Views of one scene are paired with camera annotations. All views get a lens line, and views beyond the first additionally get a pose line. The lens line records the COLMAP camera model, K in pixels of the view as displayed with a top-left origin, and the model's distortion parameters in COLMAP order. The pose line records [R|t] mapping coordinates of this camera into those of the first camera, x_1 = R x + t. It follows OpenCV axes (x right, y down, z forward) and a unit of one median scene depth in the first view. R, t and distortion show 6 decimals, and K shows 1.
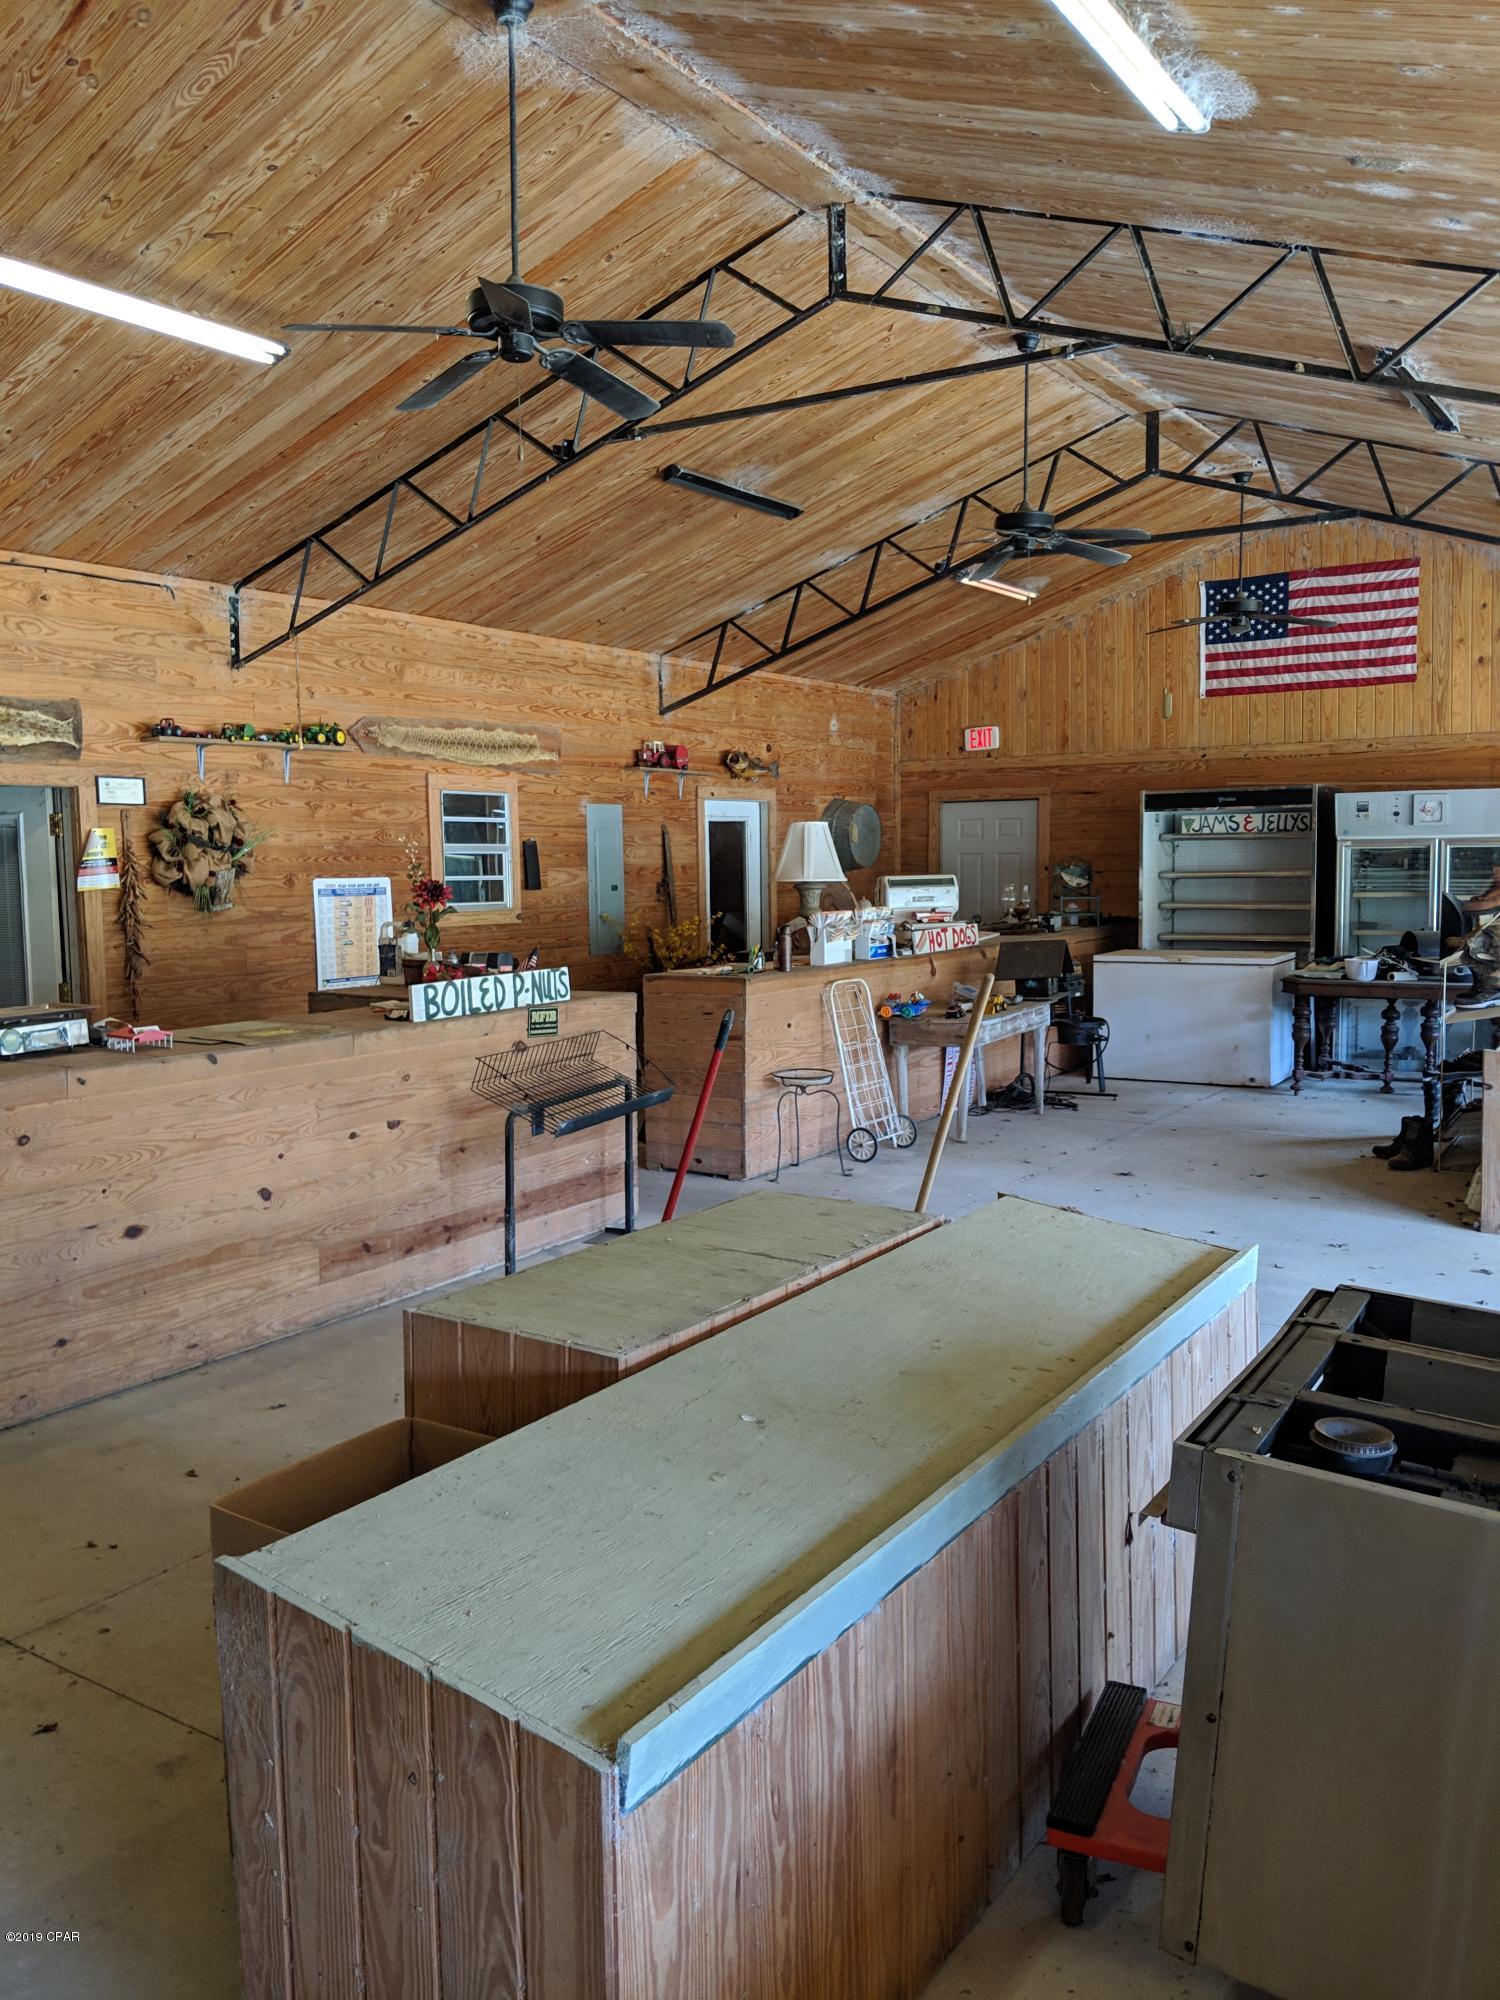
lens RADIAL K [[1594.5, 0, 741.7], [0, 1594.5, 1002.9], [0, 0, 1]] dist [0.079935, -0.141813]
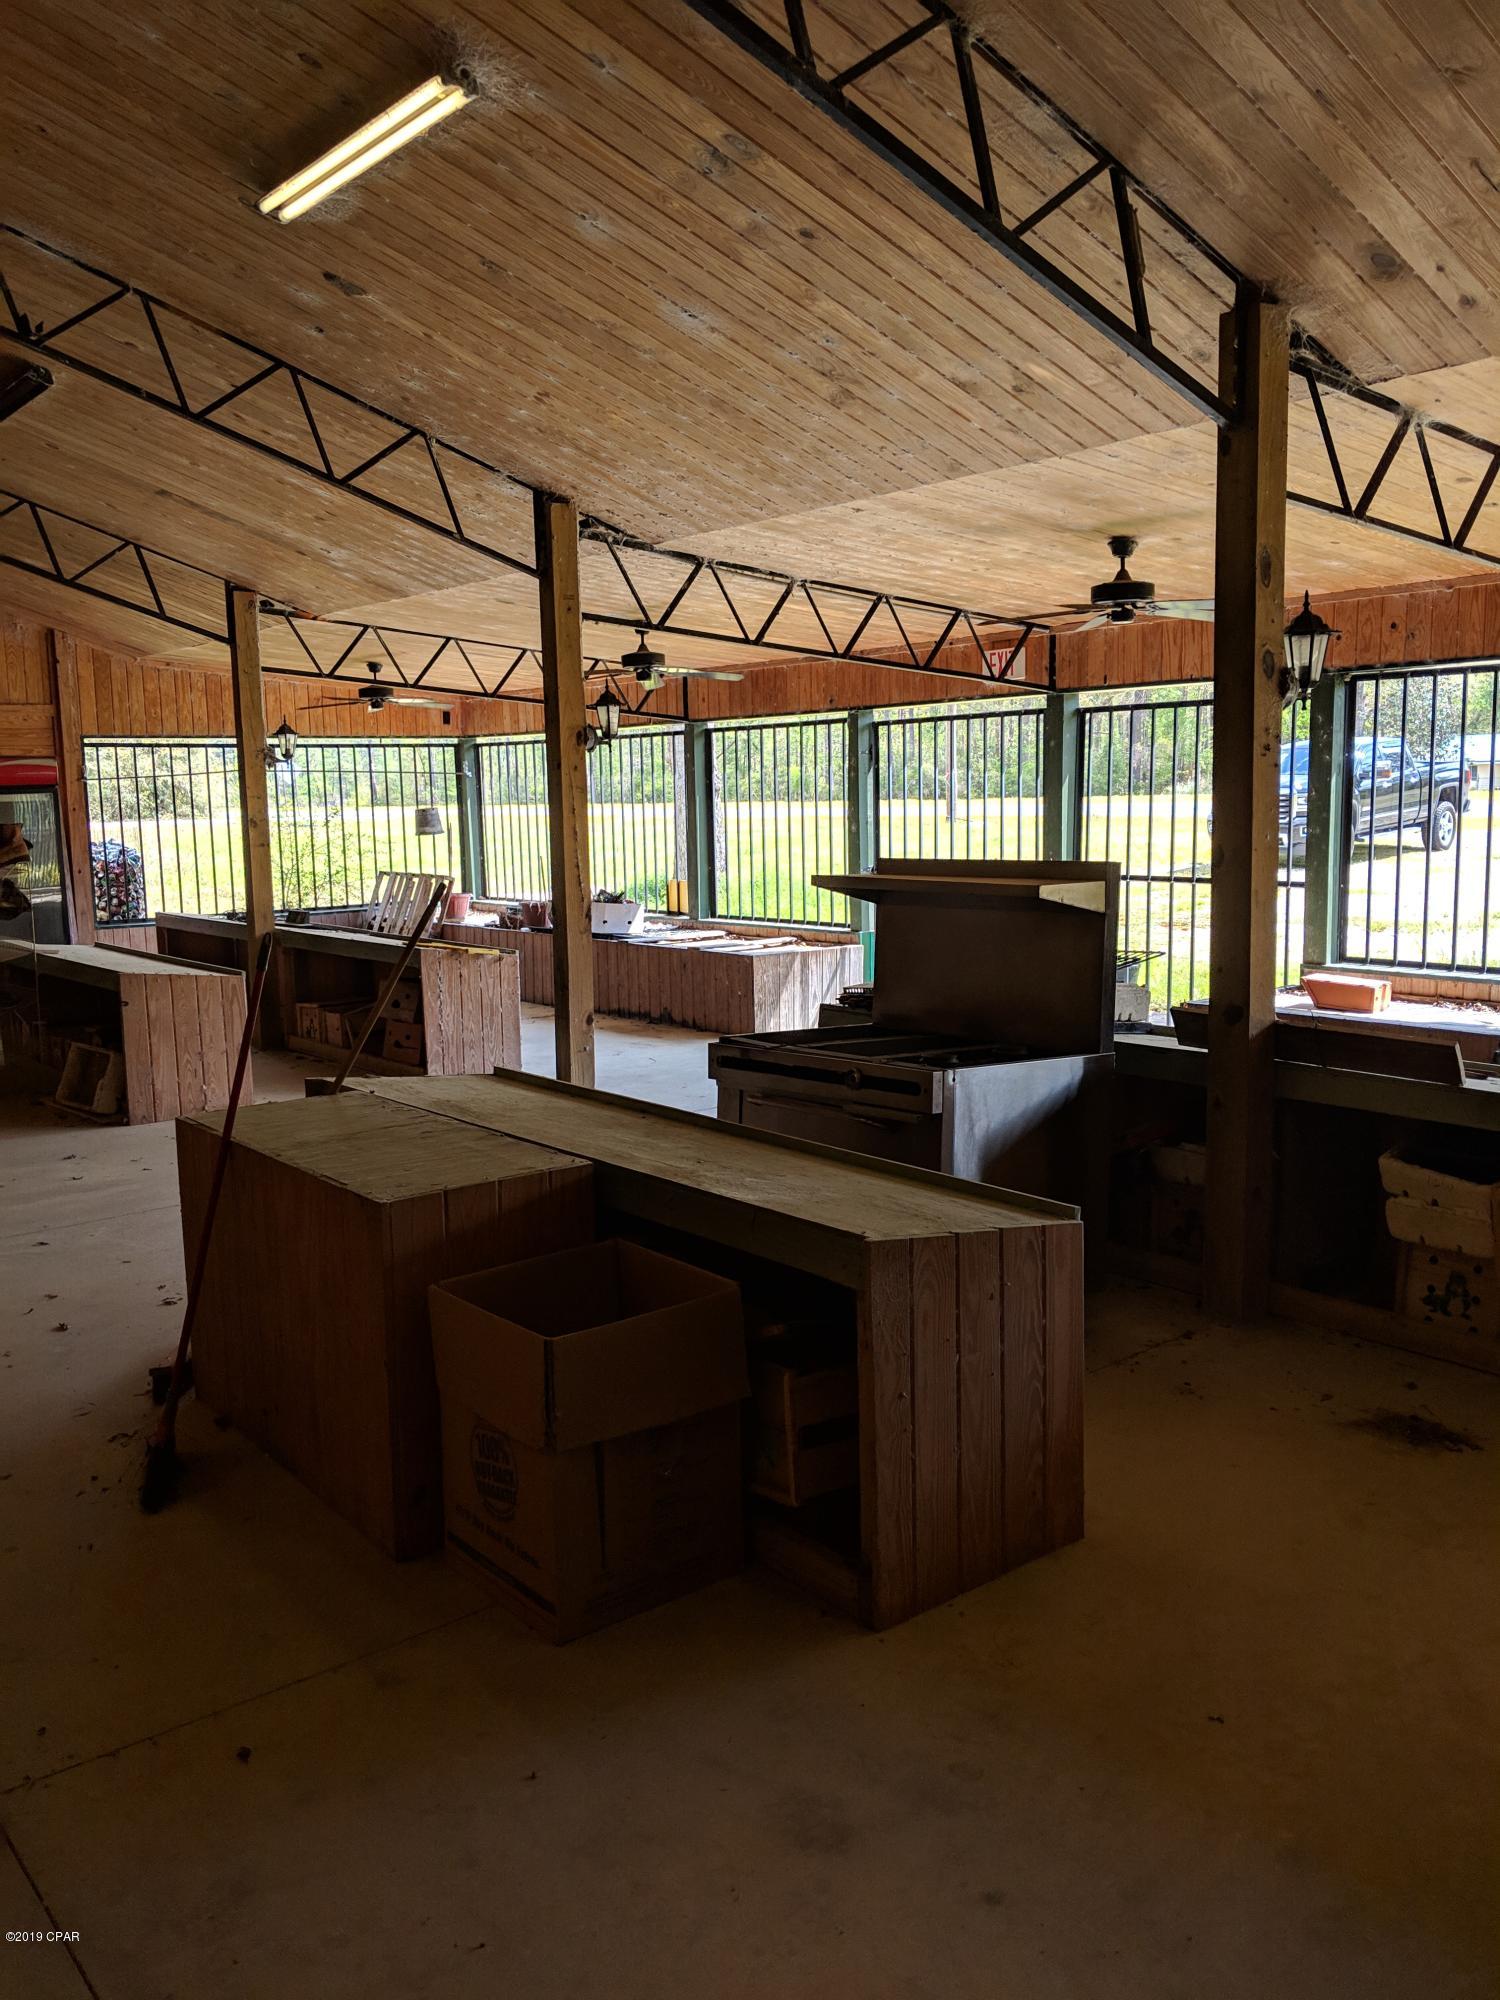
lens RADIAL K [[1594.5, 0, 717.5], [0, 1594.5, 983.3], [0, 0, 1]] dist [0.079935, -0.141813]
pose [[0.313672, -0.111282, 0.942988, -0.467224], [0.112260, 0.990490, 0.079546, -0.008010], [-0.942872, 0.080908, 0.323182, 0.173672]]
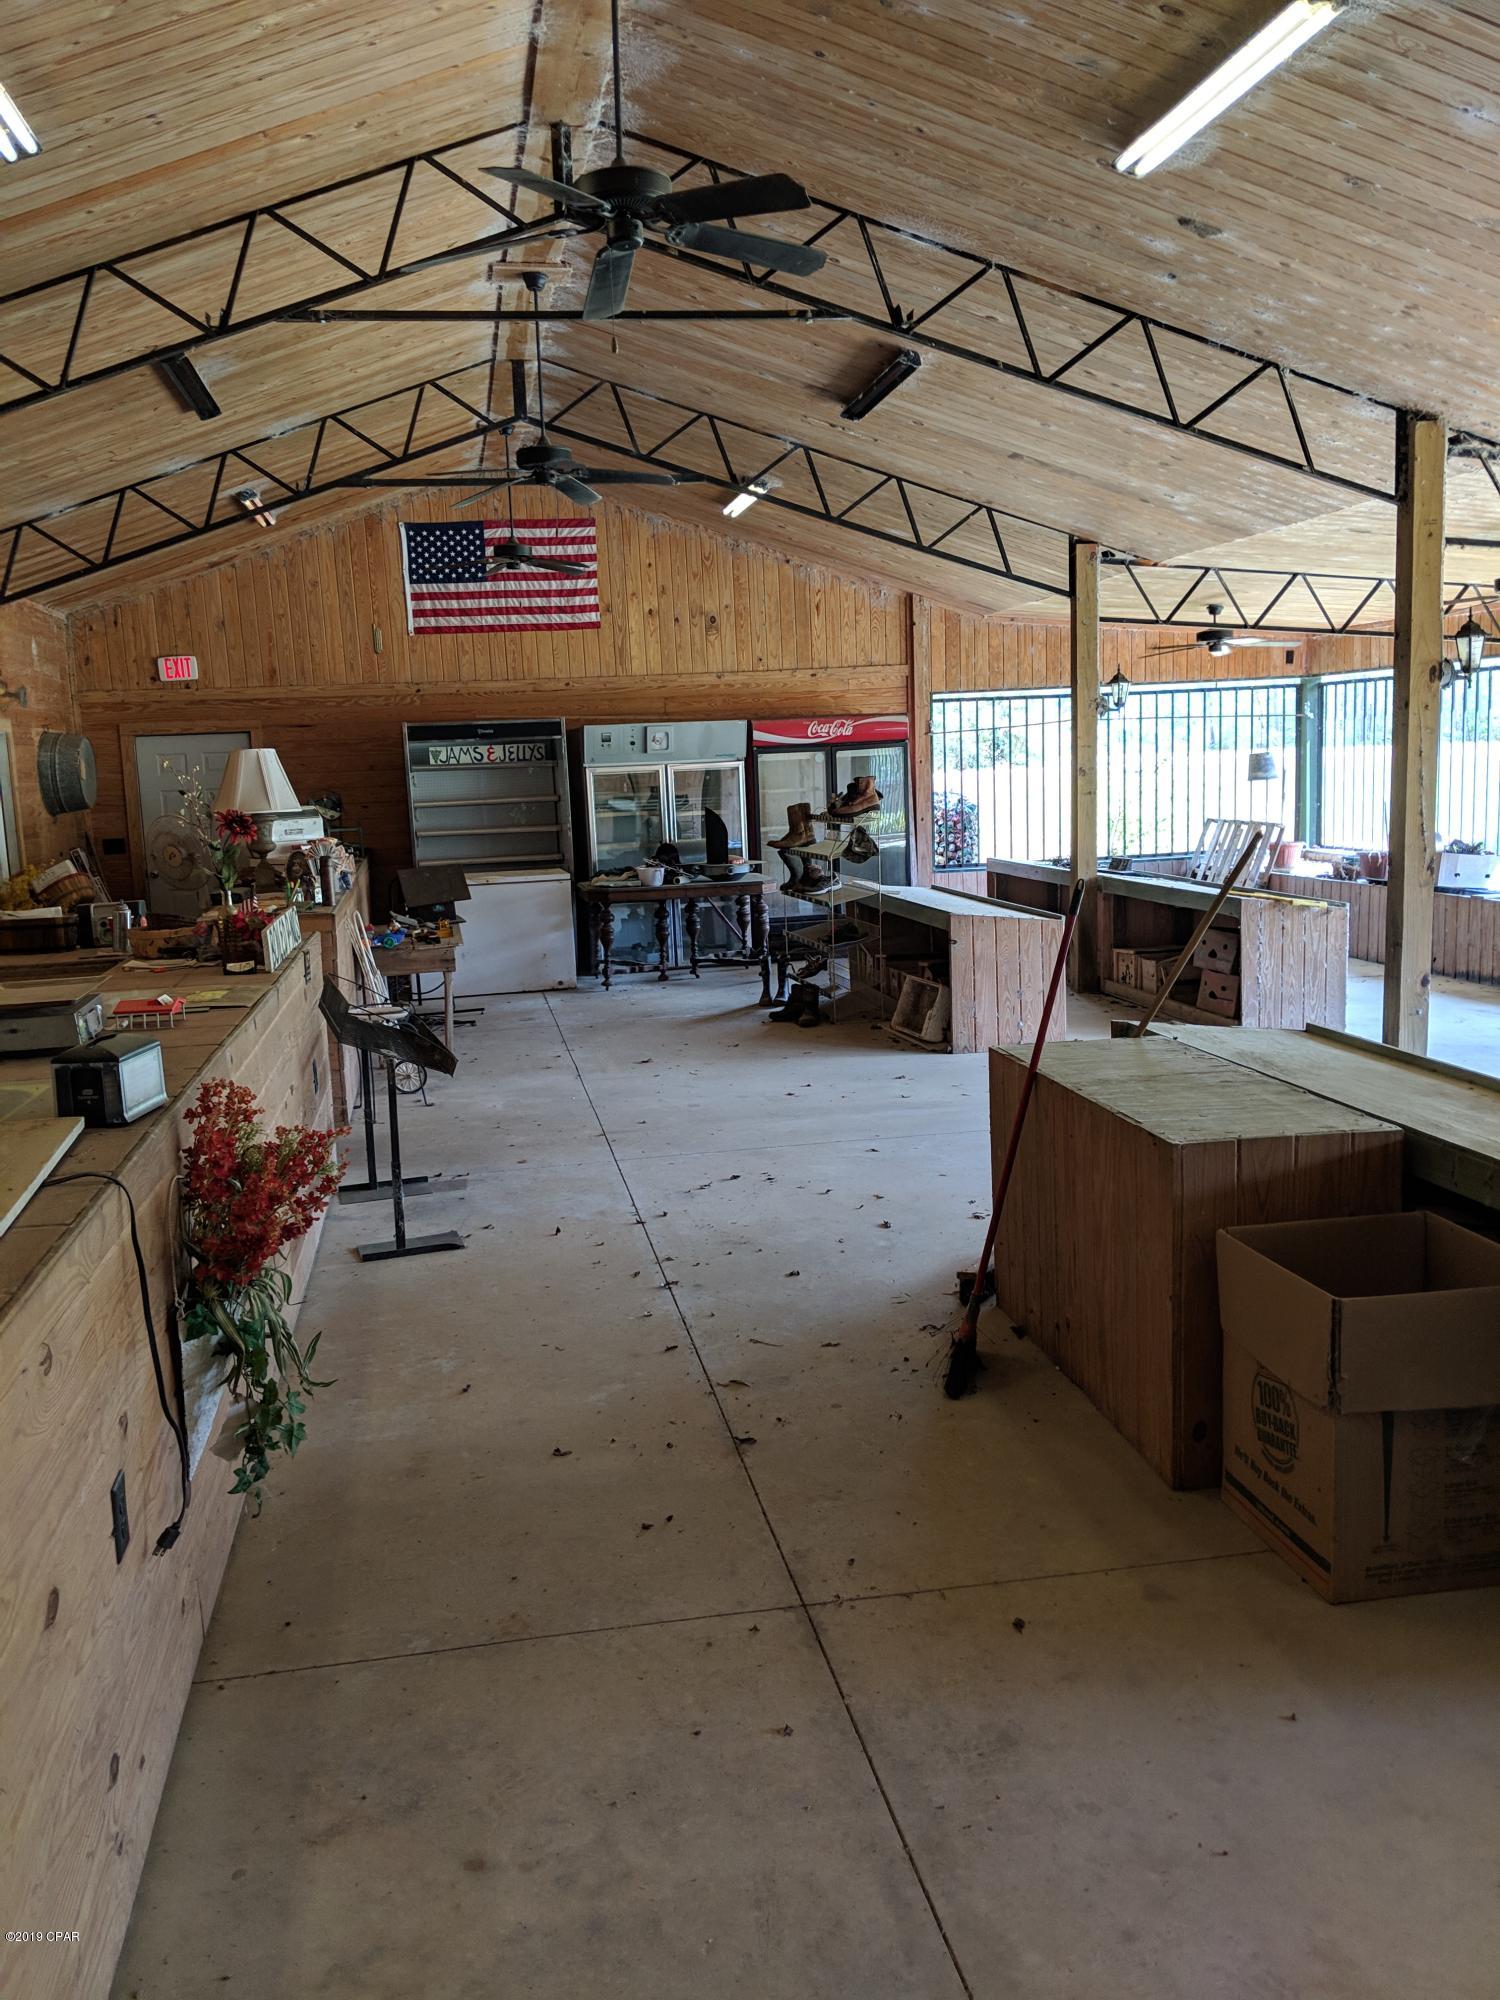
lens RADIAL K [[1594.5, 0, 710.1], [0, 1594.5, 999.3], [0, 0, 1]] dist [0.079935, -0.141813]
pose [[0.737019, -0.118370, 0.665426, -0.484647], [0.098599, 0.992842, 0.067406, -0.008038], [-0.668642, 0.015931, 0.743414, 0.154437]]
